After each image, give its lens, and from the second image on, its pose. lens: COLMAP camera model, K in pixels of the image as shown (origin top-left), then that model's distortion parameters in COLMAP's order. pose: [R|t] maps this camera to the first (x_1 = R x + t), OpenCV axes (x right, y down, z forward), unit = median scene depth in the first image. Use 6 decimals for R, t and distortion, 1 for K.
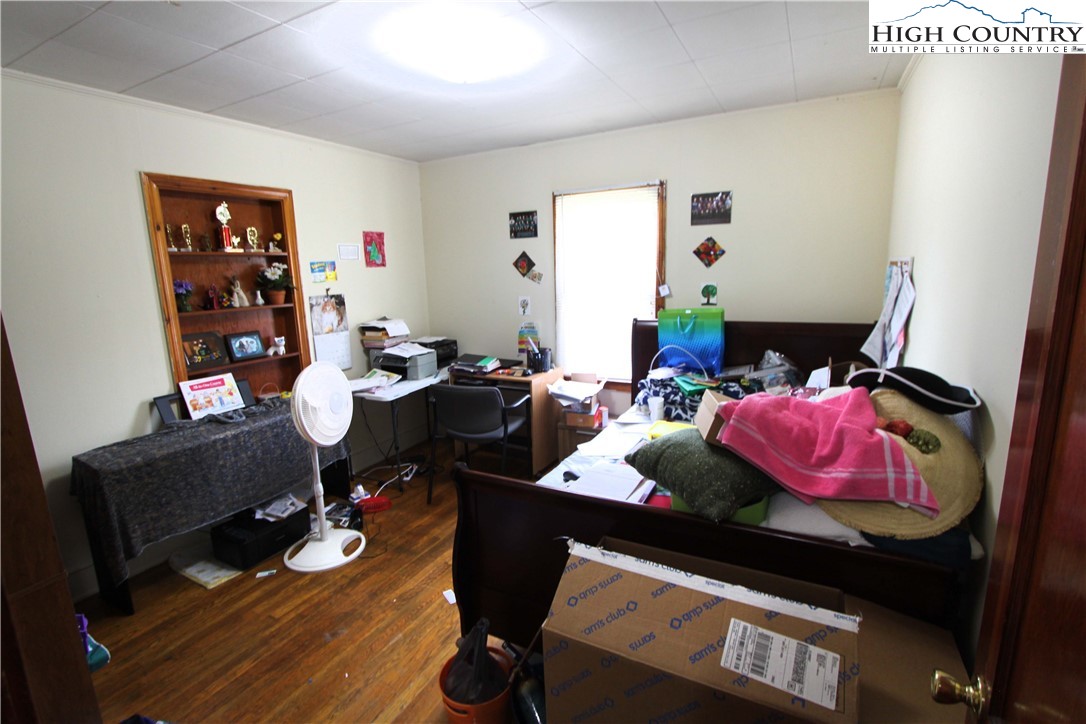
lens RADIAL K [[502.9, 0, 538.8], [0, 502.9, 361.3], [0, 0, 1]] dist [-0.020351, 0.004465]
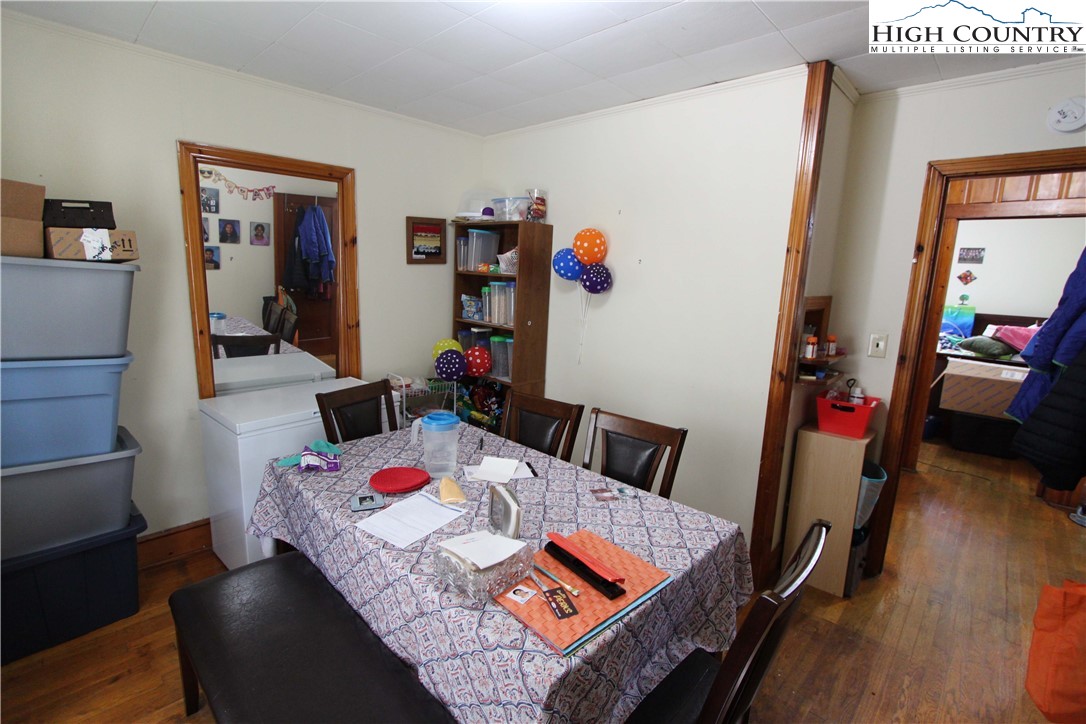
lens RADIAL K [[502.9, 0, 542.6], [0, 502.9, 358.6], [0, 0, 1]] dist [-0.020351, 0.004465]
pose [[0.963322, 0.108625, -0.245381, -0.728474], [-0.109757, 0.993917, 0.009100, 0.253733], [0.244877, 0.018166, 0.969384, -1.245262]]
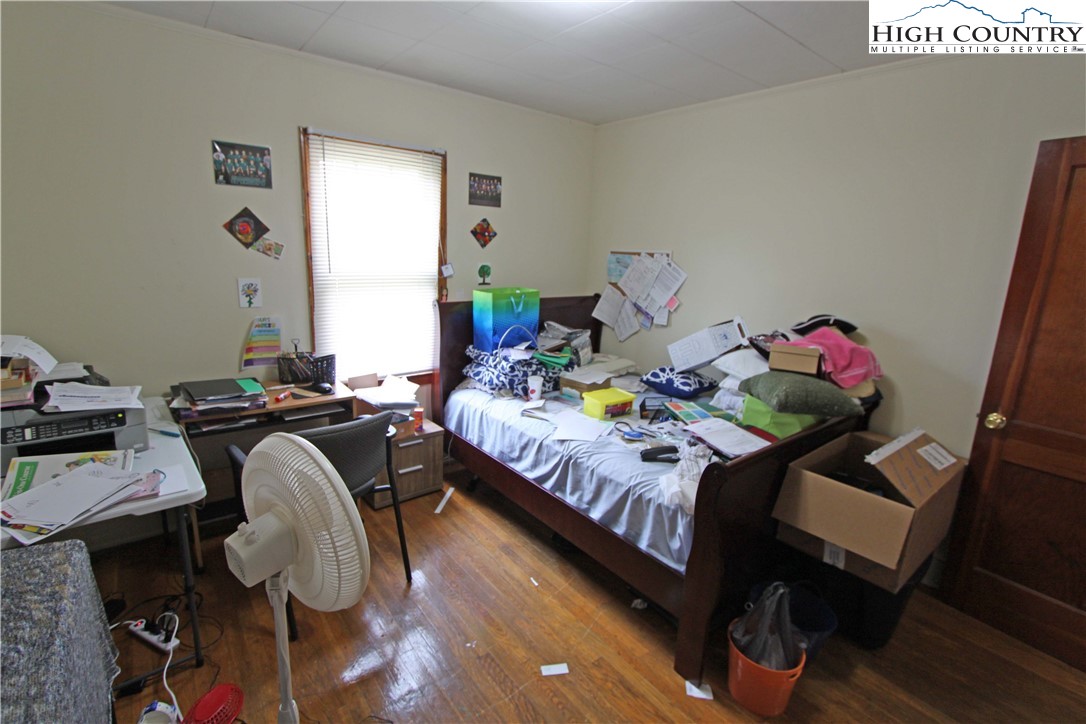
lens RADIAL K [[502.9, 0, 541.4], [0, 502.9, 361.0], [0, 0, 1]] dist [-0.020351, 0.004465]
pose [[0.389554, -0.158998, 0.907175, -0.581387], [0.118394, 0.985459, 0.121879, -0.070062], [-0.913362, 0.059925, 0.402714, 0.488342]]
